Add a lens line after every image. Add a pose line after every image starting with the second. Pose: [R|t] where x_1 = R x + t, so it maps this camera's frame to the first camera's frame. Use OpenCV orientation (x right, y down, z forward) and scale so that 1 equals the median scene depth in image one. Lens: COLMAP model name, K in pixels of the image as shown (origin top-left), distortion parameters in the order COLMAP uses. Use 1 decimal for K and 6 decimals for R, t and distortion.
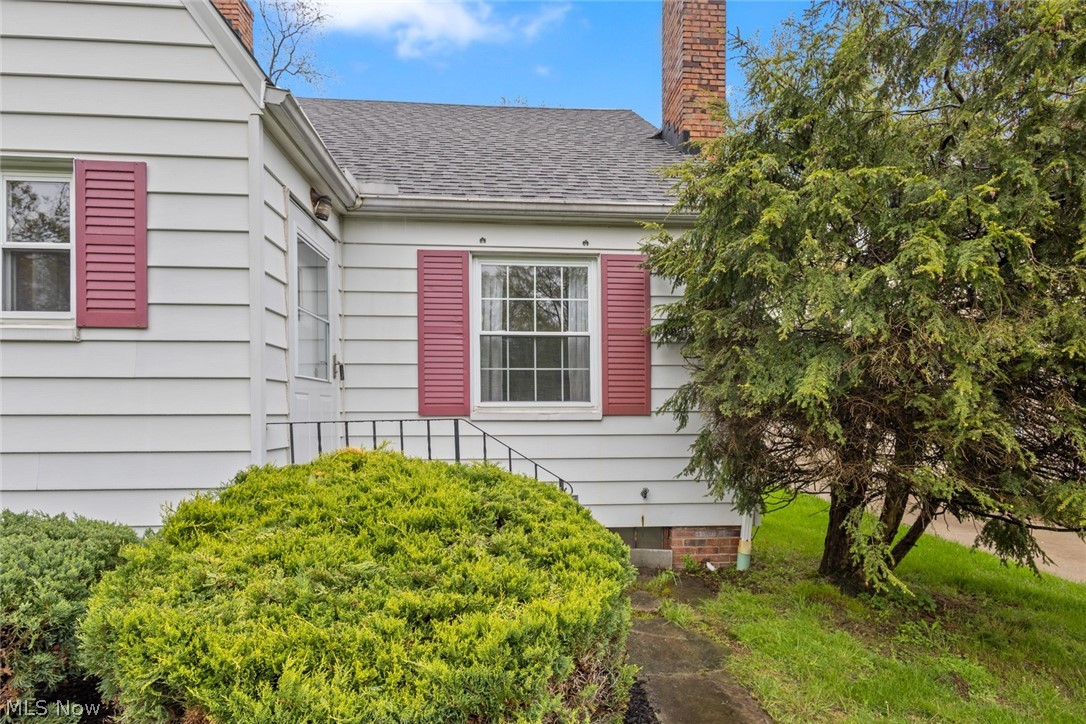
lens RADIAL K [[532.5, 0, 553.4], [0, 532.5, 413.9], [0, 0, 1]] dist [0.009268, -0.002021]
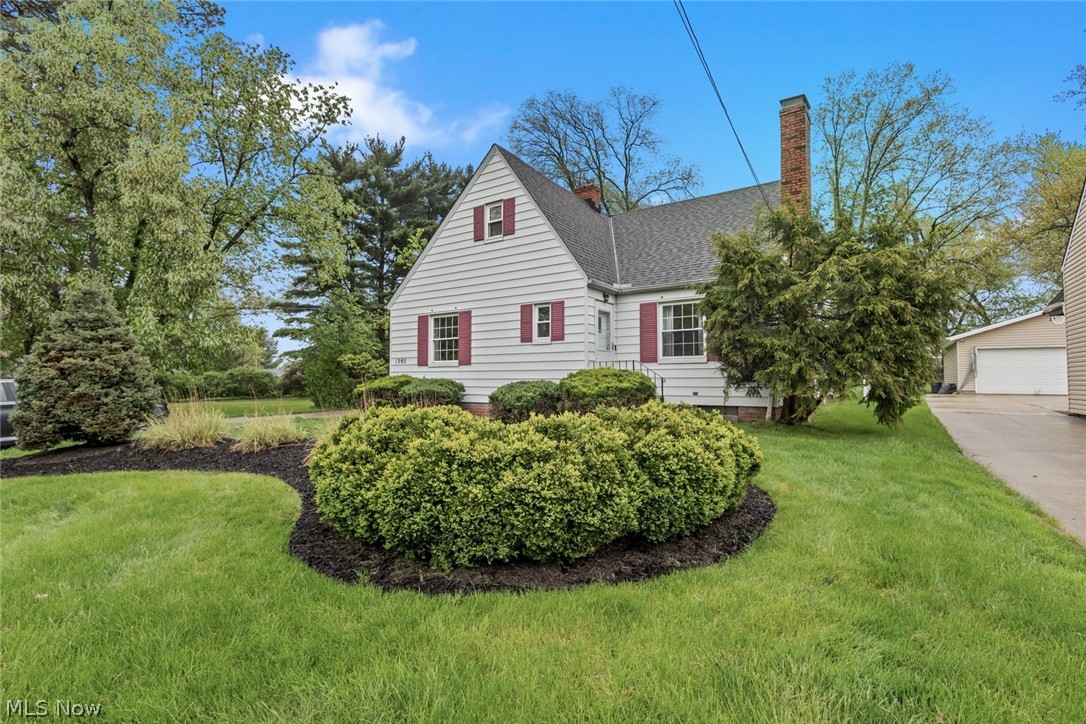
lens RADIAL K [[510.4, 0, 550.8], [0, 510.4, 362.3], [0, 0, 1]] dist [0.000988, -0.000926]
pose [[0.788432, -0.020958, -0.614765, 1.029836], [-0.001270, 0.999362, -0.035698, 0.100260], [0.615121, 0.028926, 0.787902, -1.412266]]
